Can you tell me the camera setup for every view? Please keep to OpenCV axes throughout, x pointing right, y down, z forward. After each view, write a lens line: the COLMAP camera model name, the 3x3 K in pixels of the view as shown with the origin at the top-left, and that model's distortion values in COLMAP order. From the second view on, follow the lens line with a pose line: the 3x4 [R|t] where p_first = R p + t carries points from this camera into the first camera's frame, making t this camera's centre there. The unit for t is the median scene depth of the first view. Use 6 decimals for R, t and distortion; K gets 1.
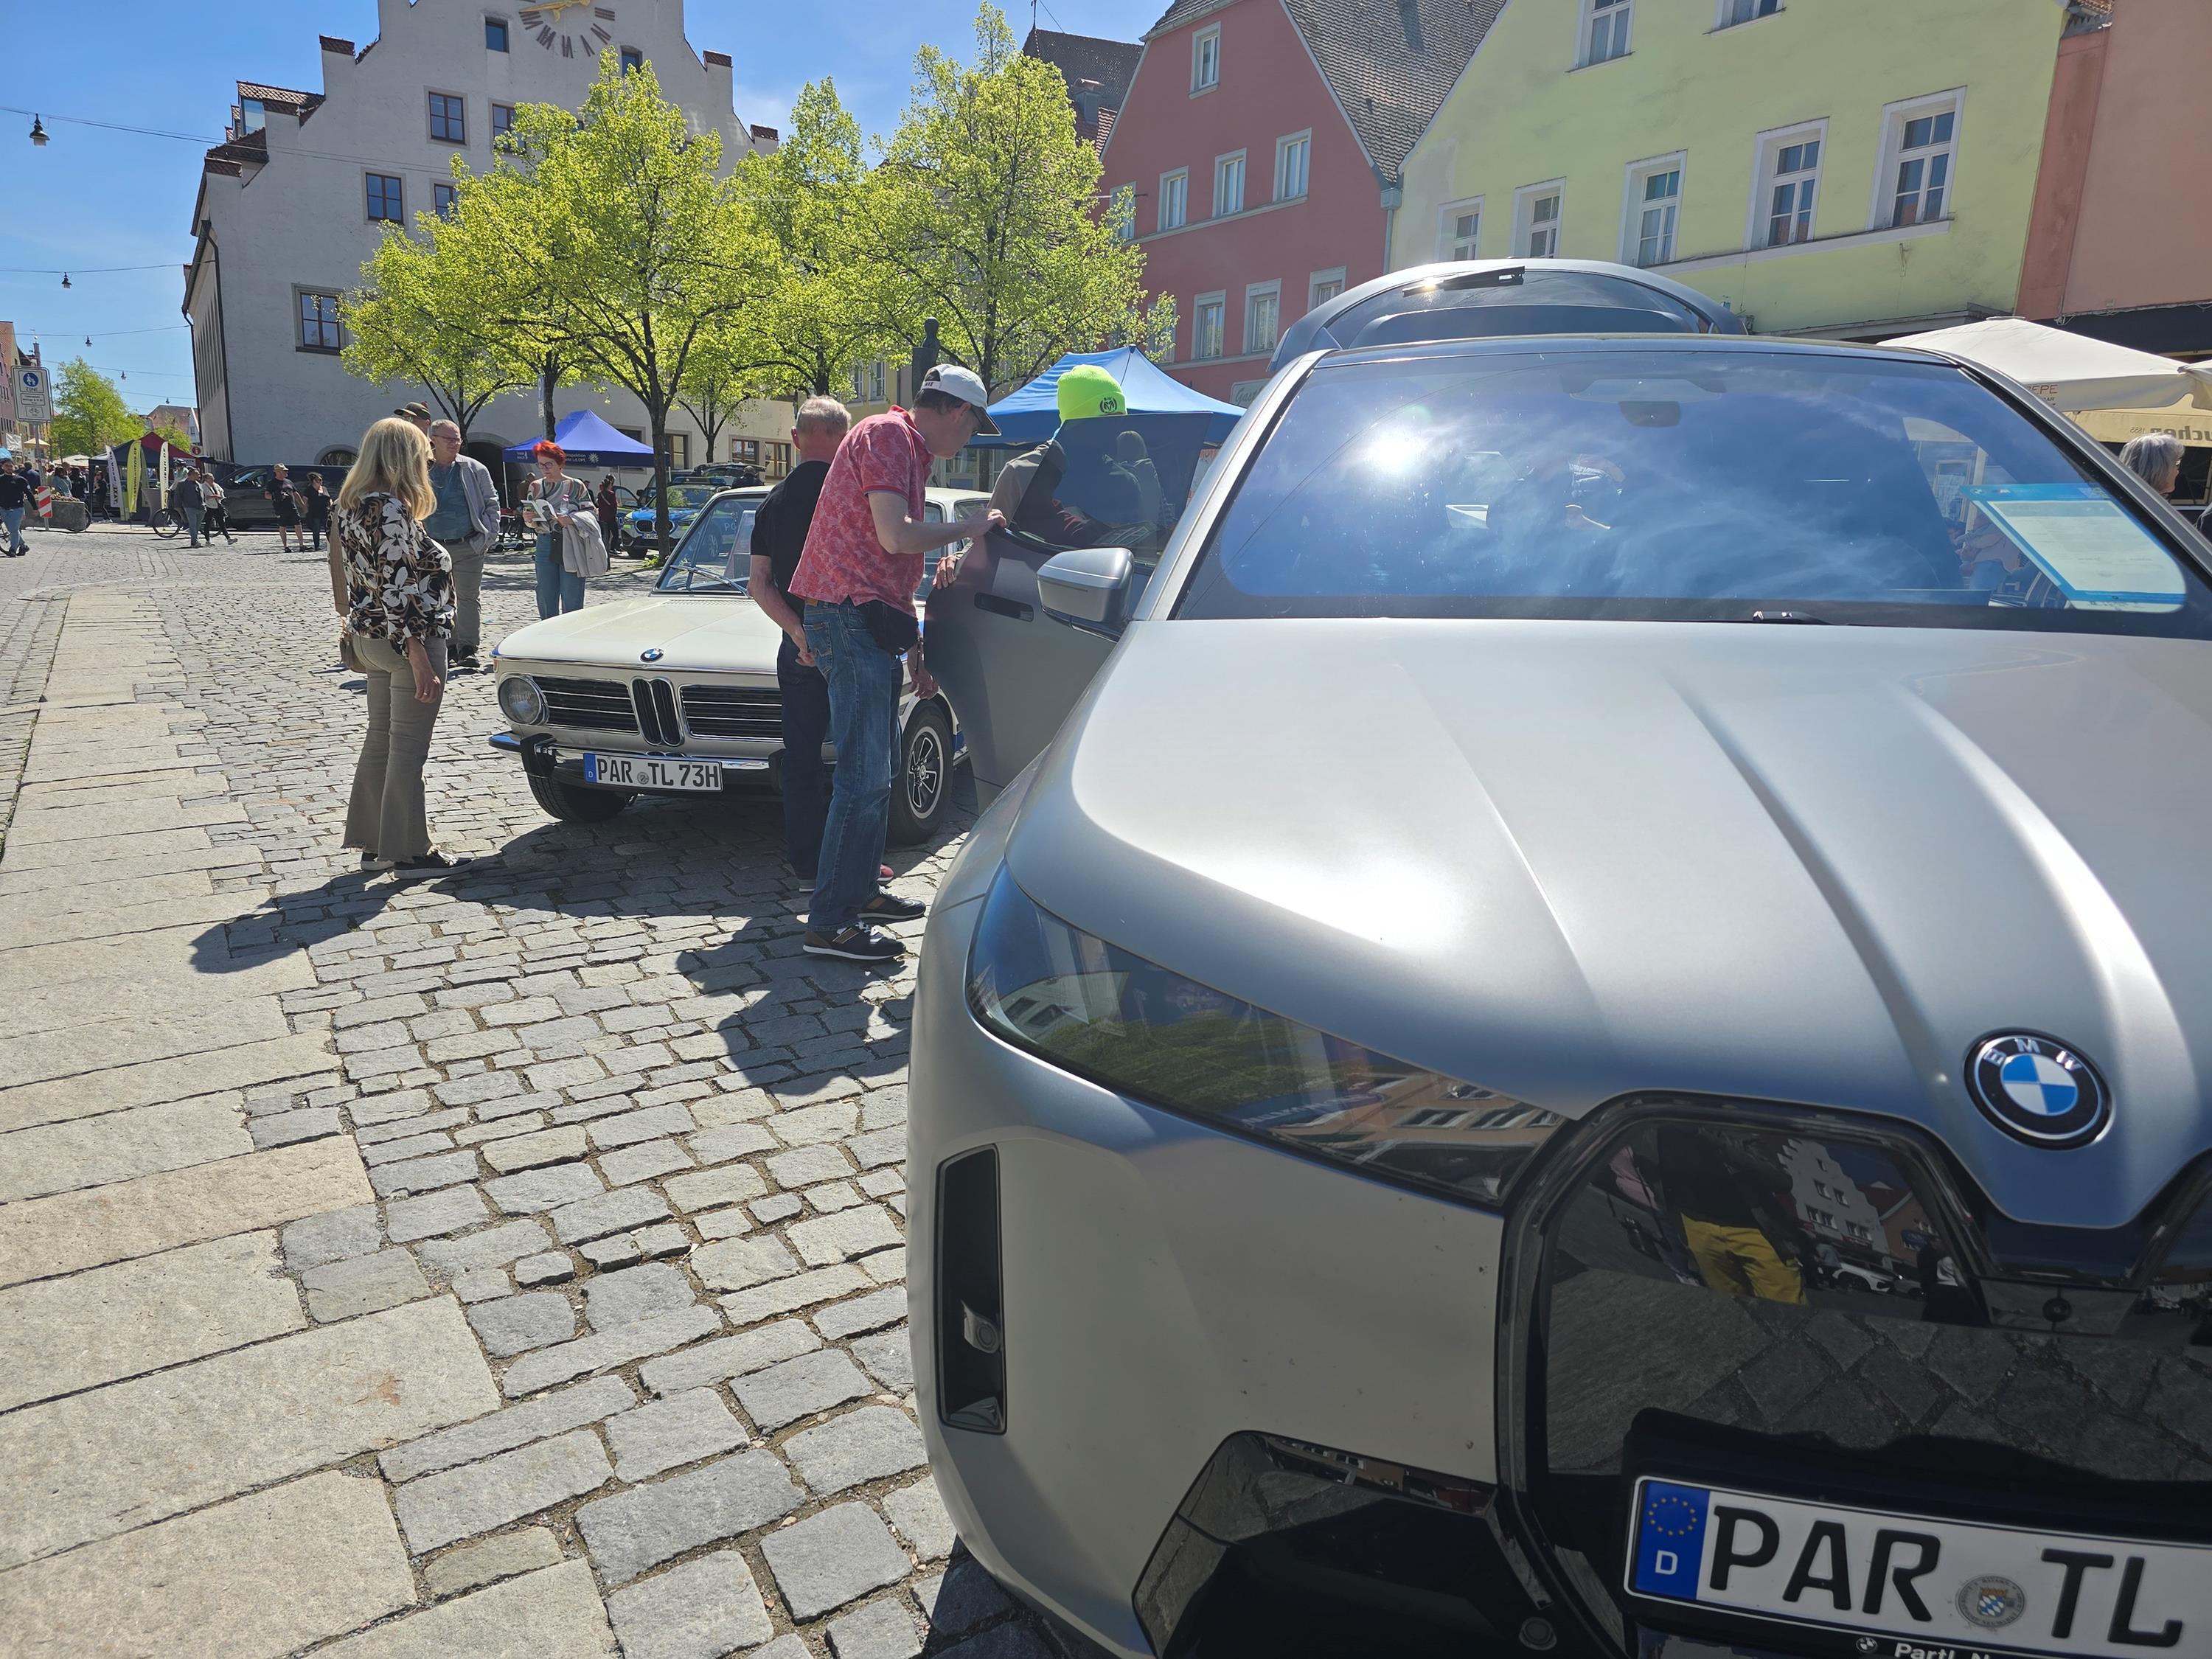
lens RADIAL K [[1498.0, 0, 1129.9], [0, 1498.0, 854.8], [0, 0, 1]] dist [0.052965, -0.045817]
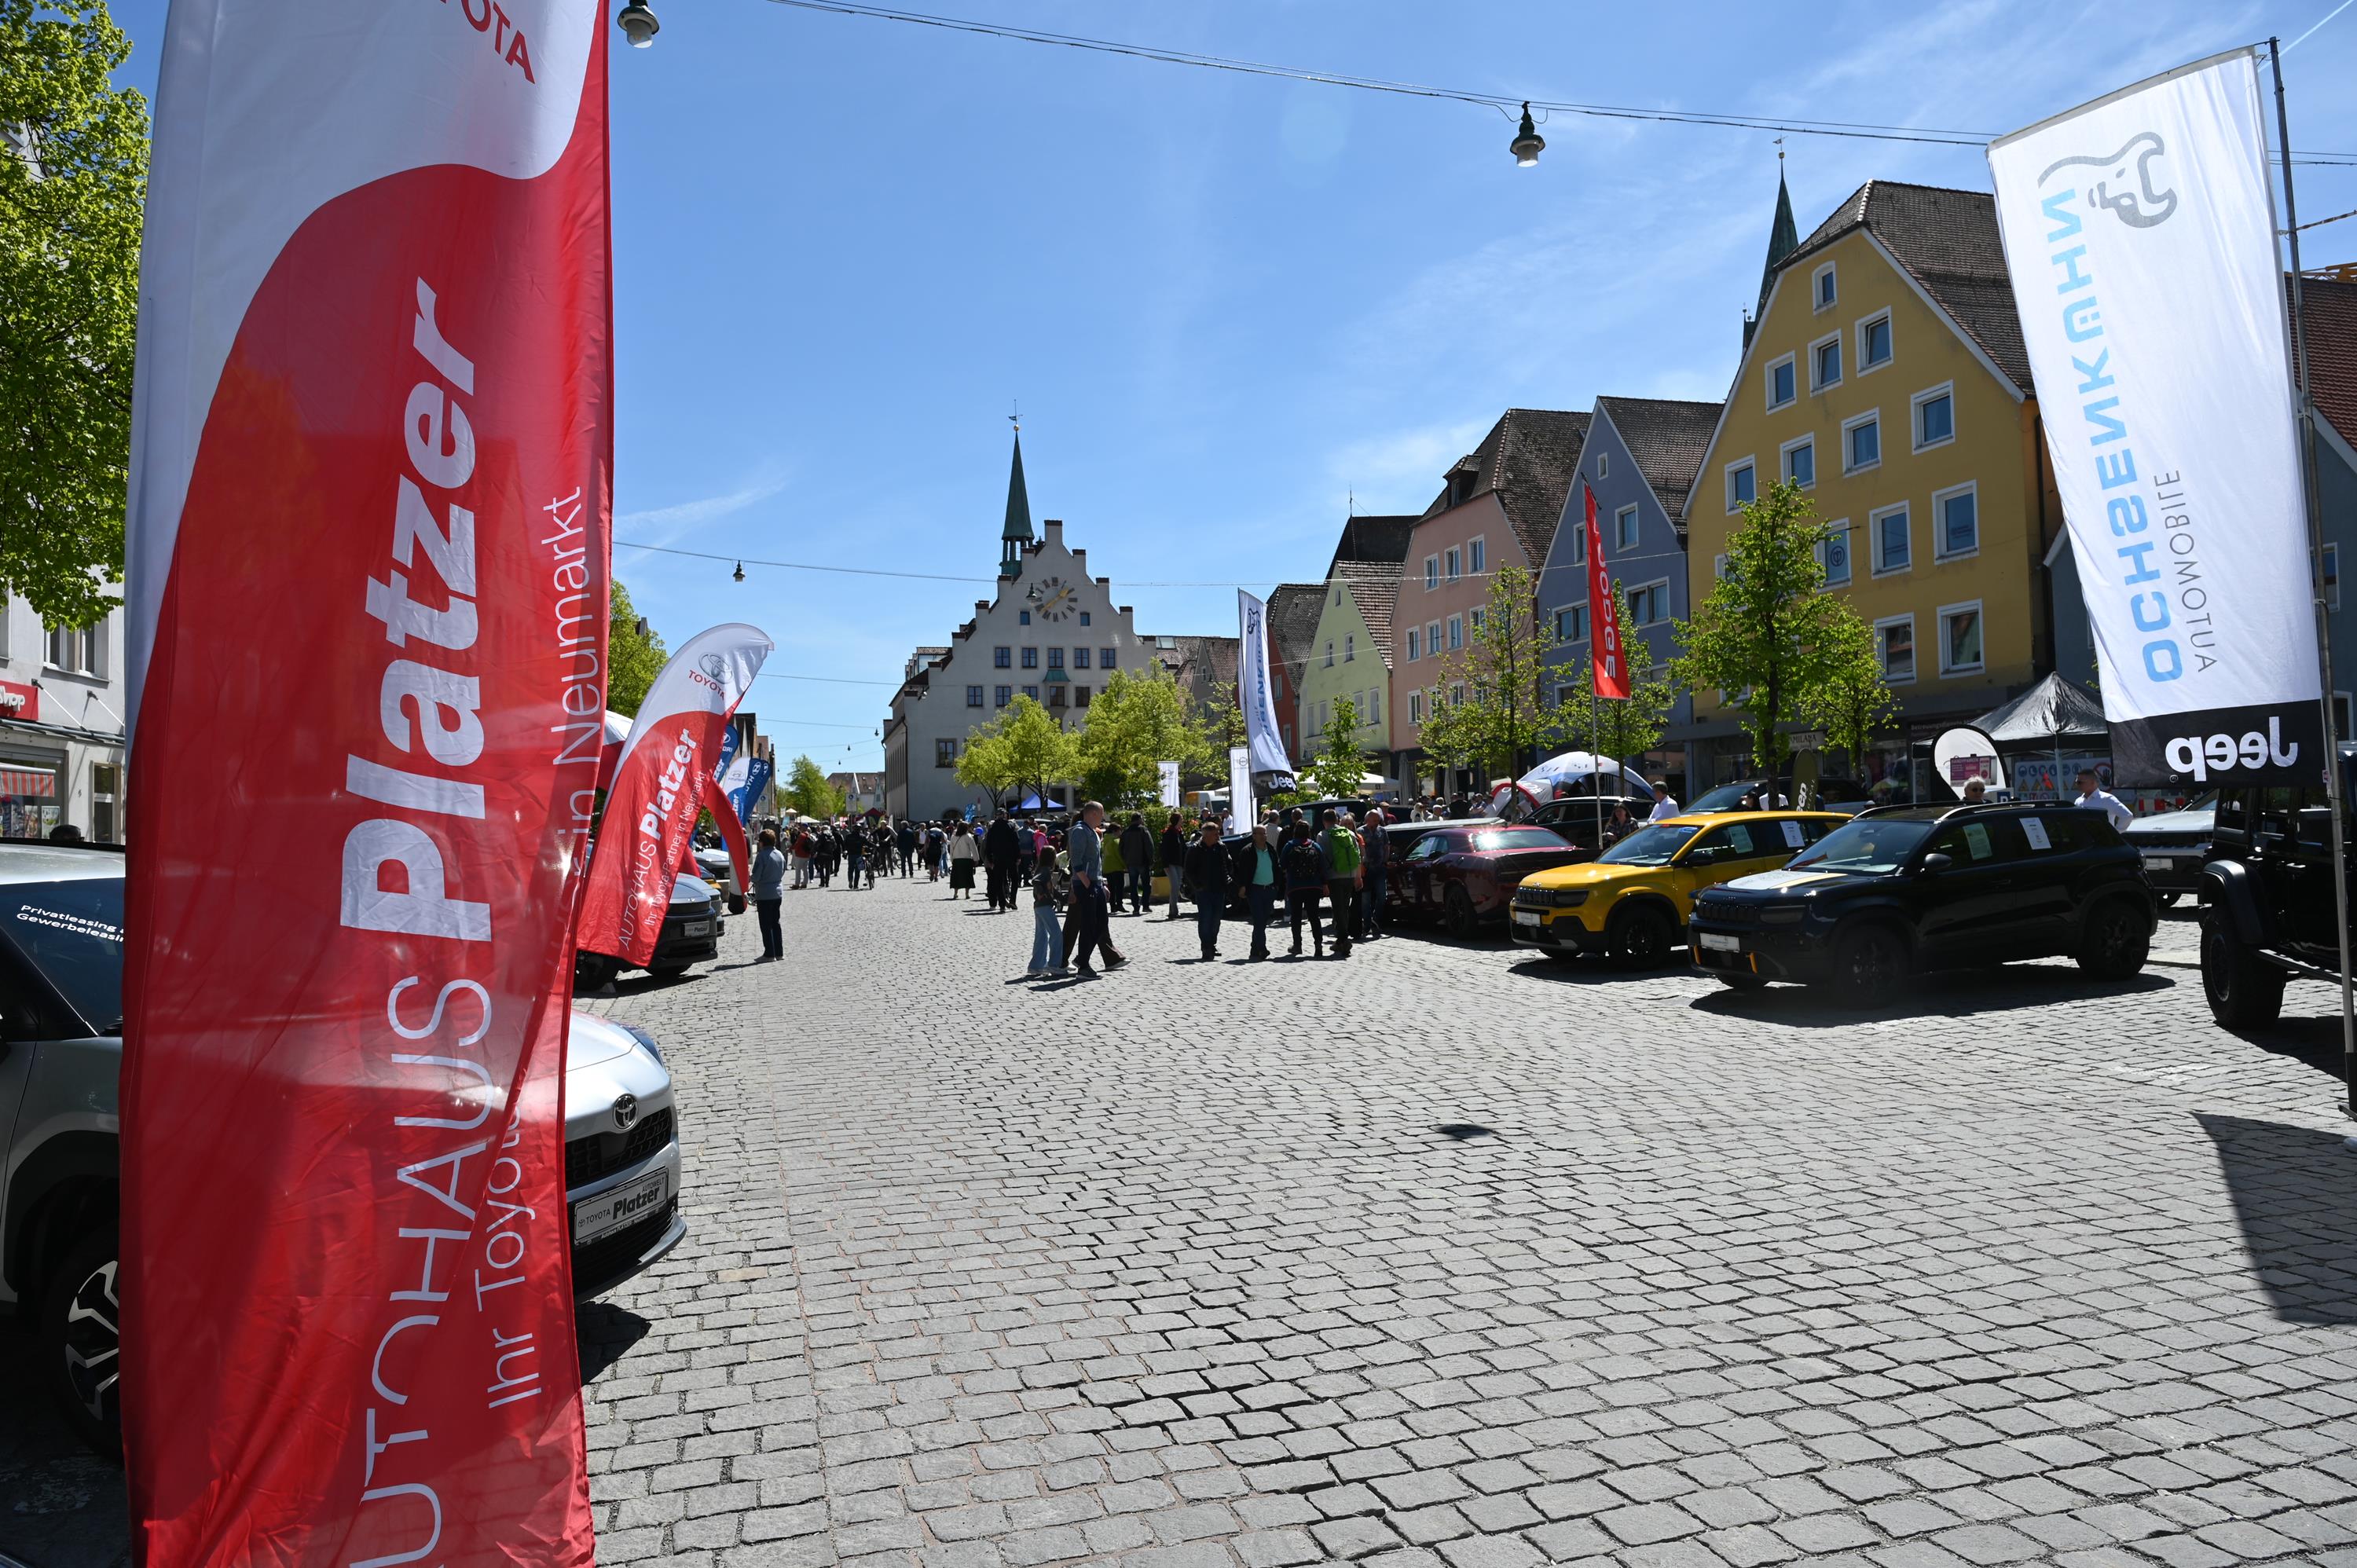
lens RADIAL K [[1574.4, 0, 1182.9], [0, 1574.4, 791.9], [0, 0, 1]] dist [-0.011170, 0.004524]
pose [[0.946215, -0.072015, -0.315421, 1.020489], [-0.002673, 0.973139, -0.230201, 0.456820], [0.323527, 0.218663, 0.920607, -1.969359]]
